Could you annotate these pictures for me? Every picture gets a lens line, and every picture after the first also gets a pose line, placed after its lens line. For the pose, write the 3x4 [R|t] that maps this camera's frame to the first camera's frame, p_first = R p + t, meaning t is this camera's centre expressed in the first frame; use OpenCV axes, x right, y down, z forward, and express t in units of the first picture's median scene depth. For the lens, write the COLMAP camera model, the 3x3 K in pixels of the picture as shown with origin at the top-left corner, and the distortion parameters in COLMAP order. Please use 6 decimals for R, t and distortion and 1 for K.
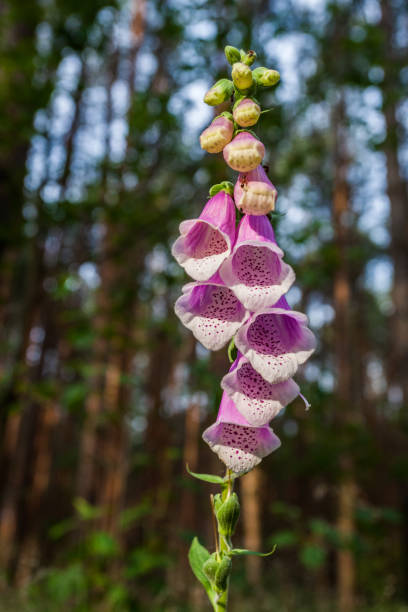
lens RADIAL K [[756.3, 0, 204.0], [0, 756.3, 306.0], [0, 0, 1]] dist [-0.006032, 0.001347]
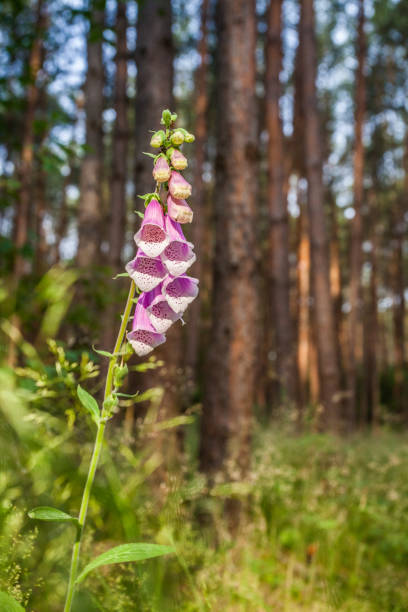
lens RADIAL K [[756.3, 0, 204.0], [0, 756.3, 306.0], [0, 0, 1]] dist [-0.006032, 0.001347]
pose [[0.870108, 0.060266, 0.489163, -0.746120], [-0.168481, 0.969075, 0.180298, -0.258757], [-0.463170, -0.239293, 0.853353, -0.624312]]
